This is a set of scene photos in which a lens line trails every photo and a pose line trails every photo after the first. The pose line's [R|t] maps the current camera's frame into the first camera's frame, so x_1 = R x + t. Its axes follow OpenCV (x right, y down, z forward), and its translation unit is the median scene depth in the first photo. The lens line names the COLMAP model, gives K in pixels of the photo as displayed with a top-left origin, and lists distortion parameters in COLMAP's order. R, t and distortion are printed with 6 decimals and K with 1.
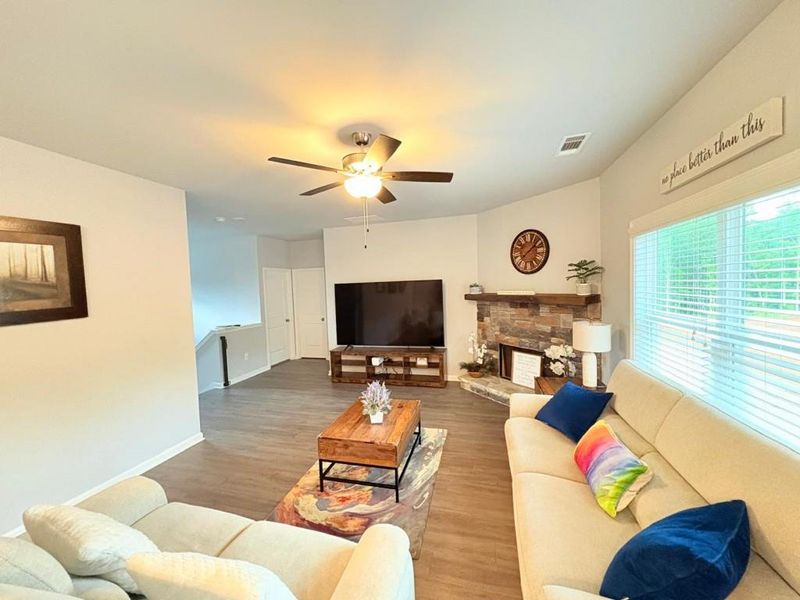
lens RADIAL K [[317.5, 0, 400.0], [0, 317.5, 300.0], [0, 0, 1]] dist [-0.001290, 0.000229]
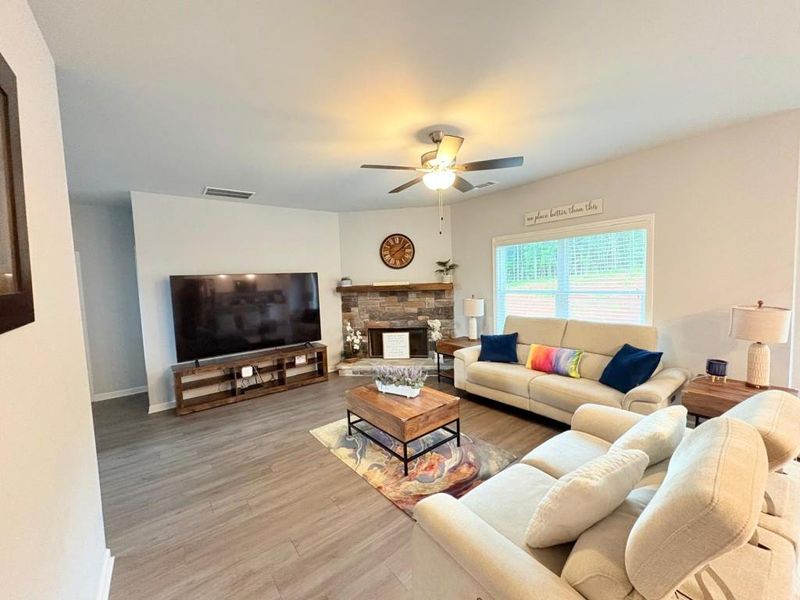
lens RADIAL K [[317.5, 0, 400.0], [0, 317.5, 300.0], [0, 0, 1]] dist [-0.001290, 0.000229]
pose [[0.589737, -0.040853, 0.806562, -0.584436], [0.054764, 0.998444, 0.010530, 0.027745], [-0.805737, 0.037961, 0.591056, 0.235254]]
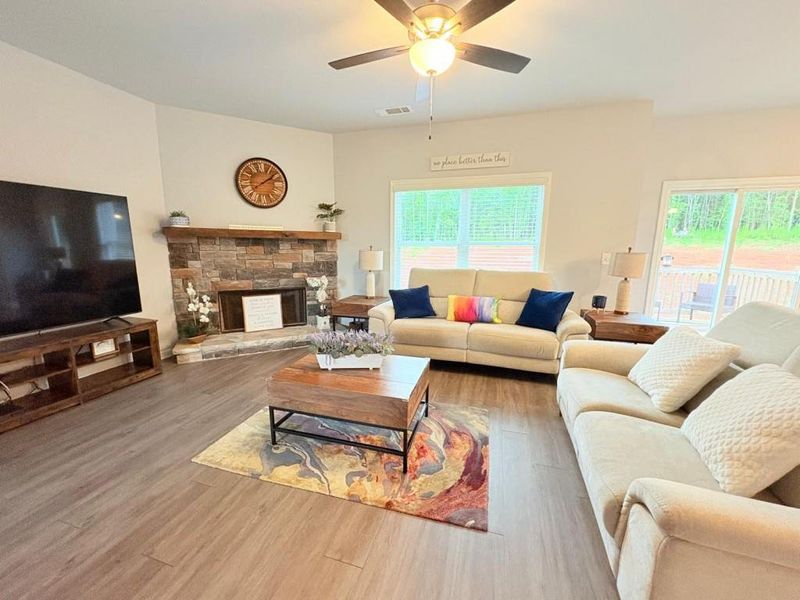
lens RADIAL K [[317.5, 0, 400.0], [0, 317.5, 300.0], [0, 0, 1]] dist [-0.001290, 0.000229]
pose [[0.020091, -0.132429, 0.990989, -0.510619], [0.037543, 0.990590, 0.131614, 0.072349], [-0.999093, 0.034561, 0.024874, 0.557685]]
